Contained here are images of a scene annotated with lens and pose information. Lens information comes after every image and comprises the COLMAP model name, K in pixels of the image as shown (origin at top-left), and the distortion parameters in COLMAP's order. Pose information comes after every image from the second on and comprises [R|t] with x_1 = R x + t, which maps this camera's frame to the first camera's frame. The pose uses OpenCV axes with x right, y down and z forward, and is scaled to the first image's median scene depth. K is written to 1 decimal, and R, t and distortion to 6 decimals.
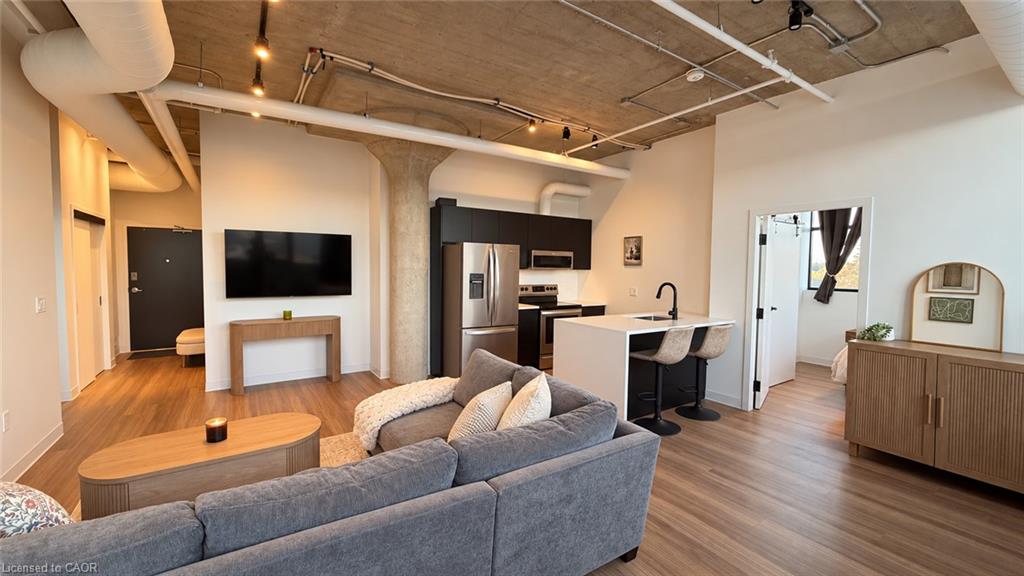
lens RADIAL K [[411.2, 0, 512.0], [0, 411.2, 288.0], [0, 0, 1]] dist [0.007123, -0.000267]
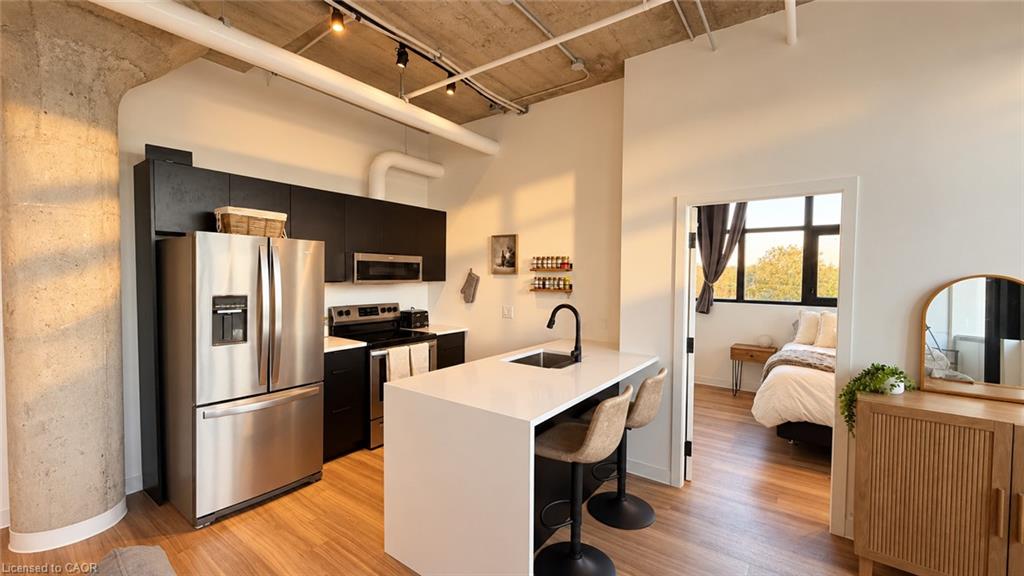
lens RADIAL K [[411.2, 0, 512.0], [0, 411.2, 288.0], [0, 0, 1]] dist [0.007123, -0.000267]
pose [[0.937520, -0.018028, 0.347465, 0.057857], [0.022183, 0.999722, -0.007982, -0.028223], [-0.347225, 0.015191, 0.937659, 0.344669]]
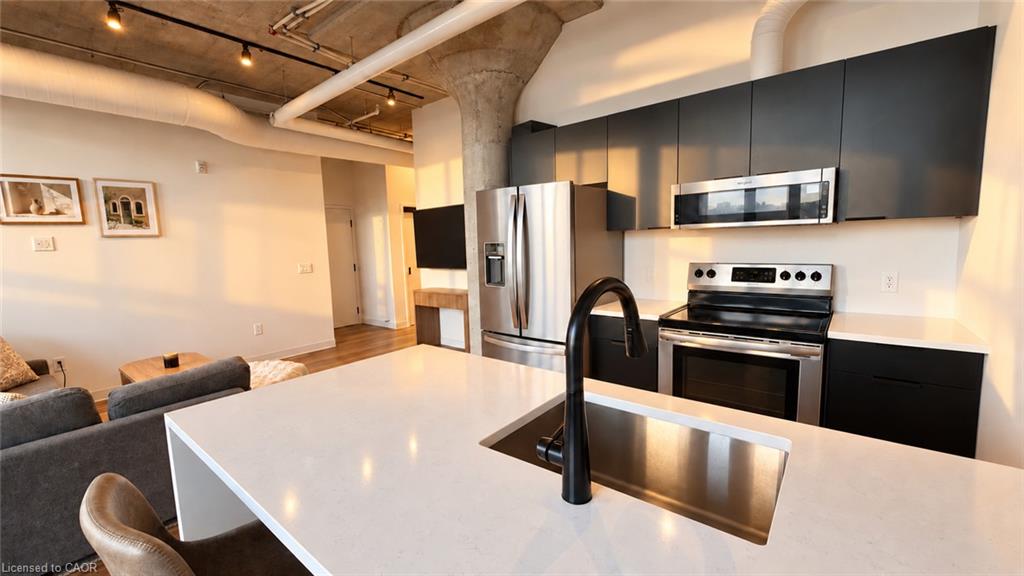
lens RADIAL K [[404.5, 0, 512.0], [0, 404.5, 288.0], [0, 0, 1]] dist [-0.002267, 0.000022]
pose [[0.313875, 0.084514, -0.945696, 0.418122], [-0.012319, 0.996309, 0.084949, -0.018112], [0.949384, -0.015013, 0.313757, 0.734453]]
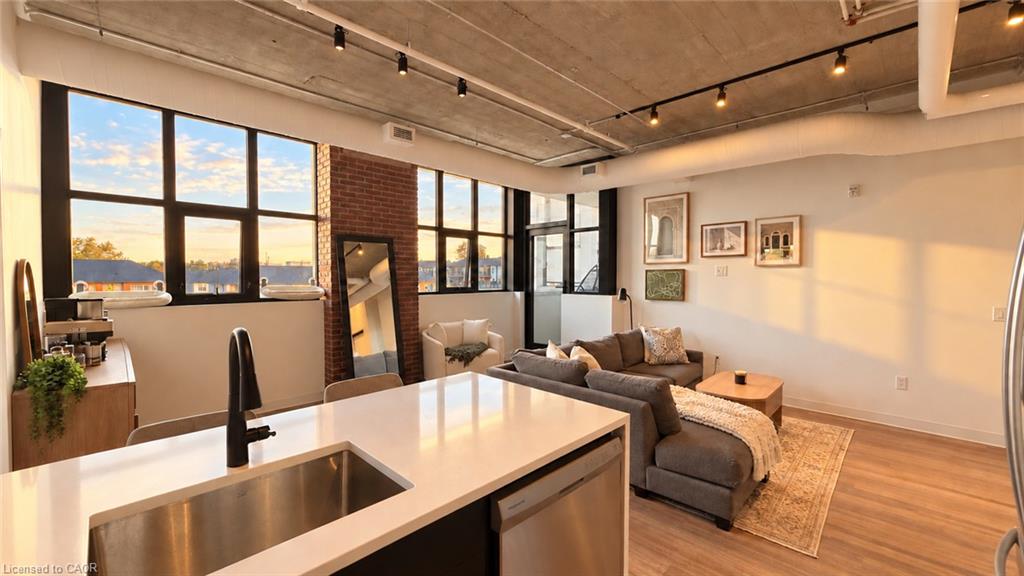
lens RADIAL K [[411.2, 0, 512.0], [0, 411.2, 288.0], [0, 0, 1]] dist [0.007123, -0.000267]
pose [[-0.978186, -0.008200, -0.207567, 0.212673], [-0.025365, 0.996459, 0.080168, -0.048529], [0.206174, 0.083684, -0.974930, 1.029203]]
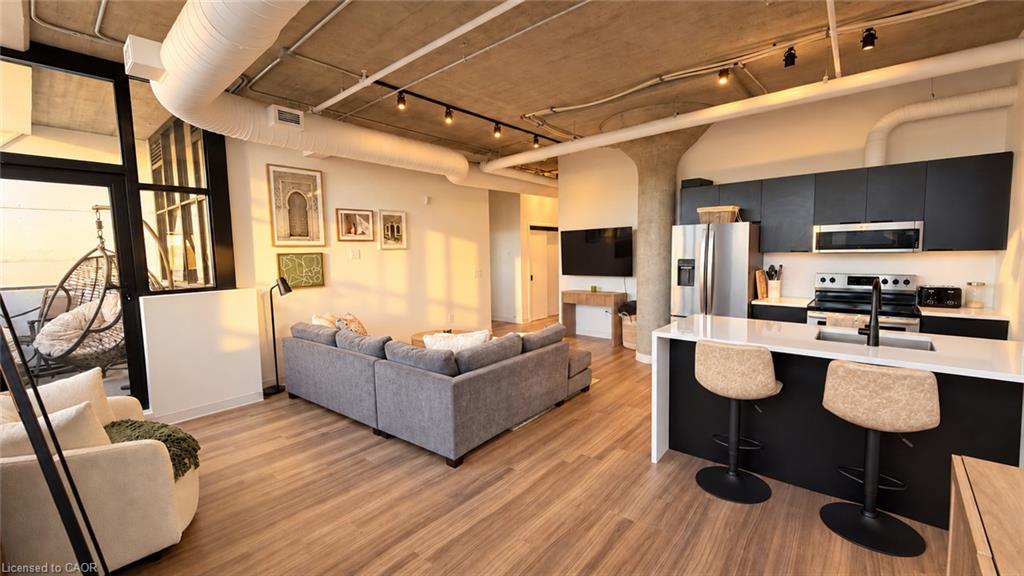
lens RADIAL K [[411.2, 0, 512.0], [0, 411.2, 288.0], [0, 0, 1]] dist [0.007123, -0.000267]
pose [[0.277638, 0.069544, -0.958165, 0.617429], [-0.025408, 0.997559, 0.065041, -0.017619], [0.960350, 0.006288, 0.278727, 0.311335]]
